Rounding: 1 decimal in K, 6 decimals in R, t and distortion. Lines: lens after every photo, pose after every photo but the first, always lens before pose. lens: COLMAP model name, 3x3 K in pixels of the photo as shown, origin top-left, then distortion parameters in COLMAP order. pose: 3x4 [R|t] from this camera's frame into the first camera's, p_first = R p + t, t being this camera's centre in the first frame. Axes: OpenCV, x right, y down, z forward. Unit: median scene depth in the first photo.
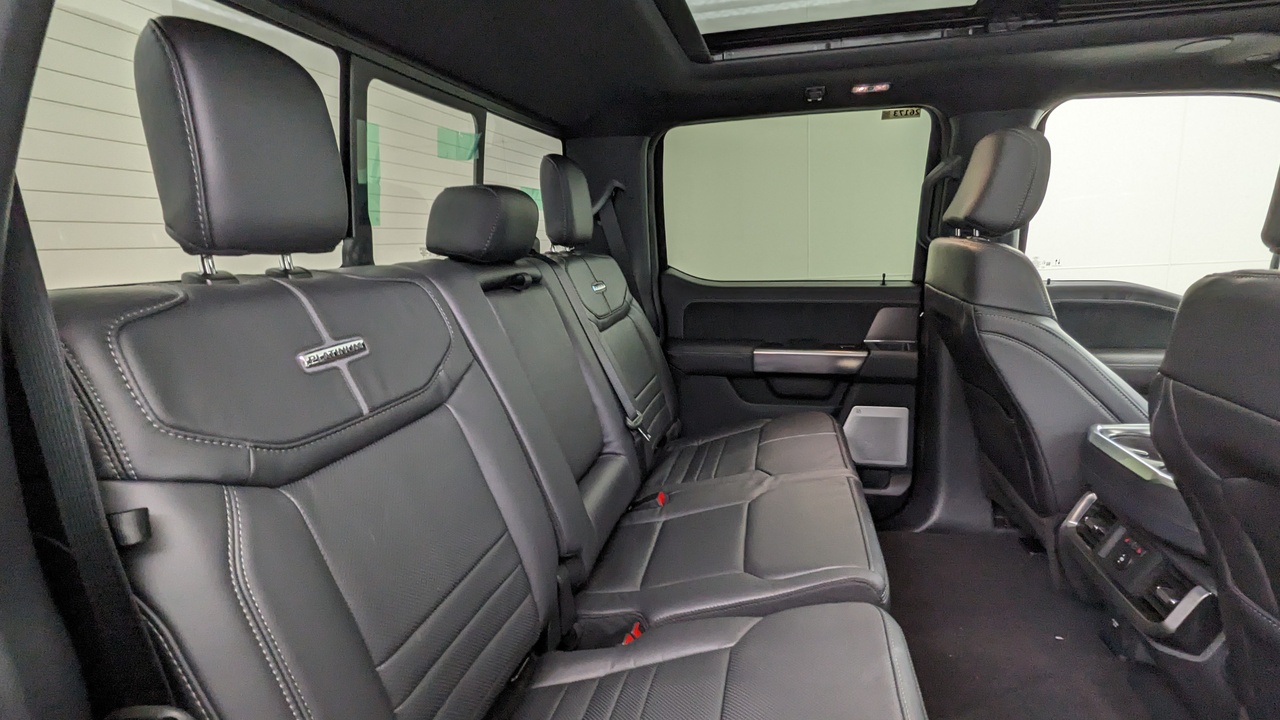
lens RADIAL K [[621.2, 0, 637.5], [0, 621.2, 356.7], [0, 0, 1]] dist [0.007539, -0.000582]
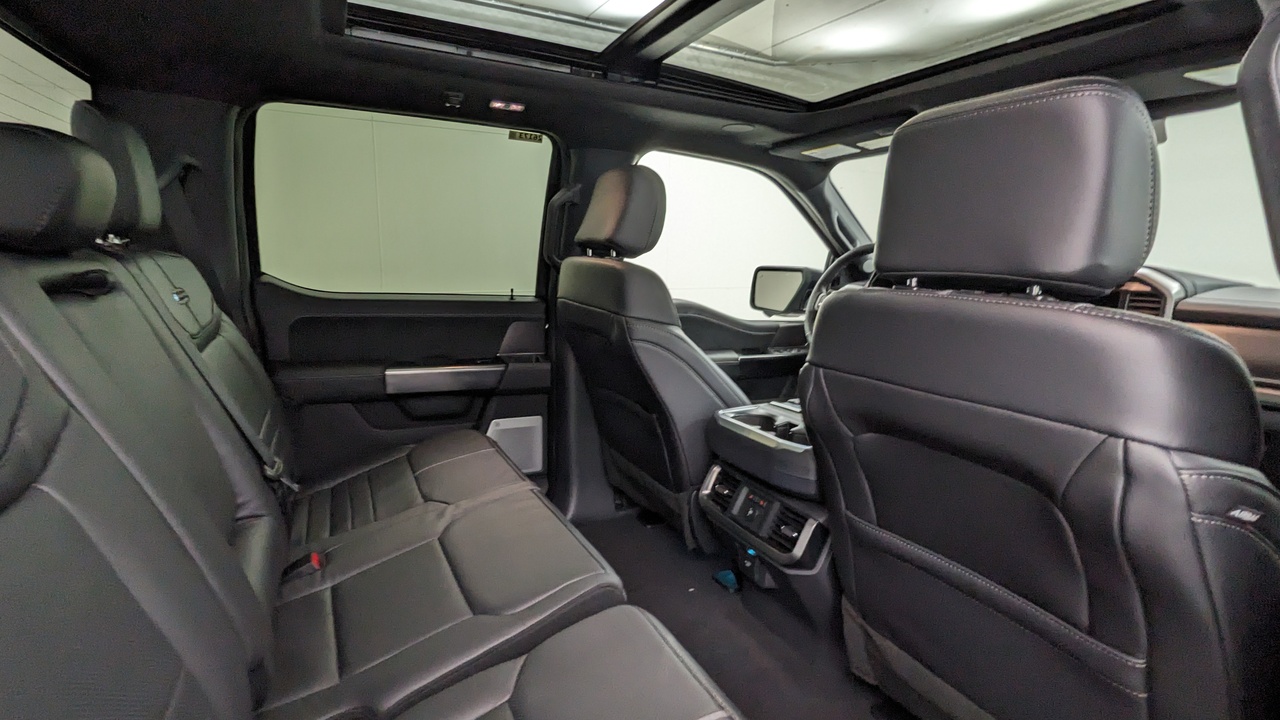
lens RADIAL K [[621.2, 0, 644.0], [0, 621.2, 358.1], [0, 0, 1]] dist [0.007539, -0.000582]
pose [[0.763049, -0.046598, 0.644659, -0.135360], [0.063124, 0.998002, -0.002578, -0.002470], [-0.643251, 0.042661, 0.764466, 0.098496]]
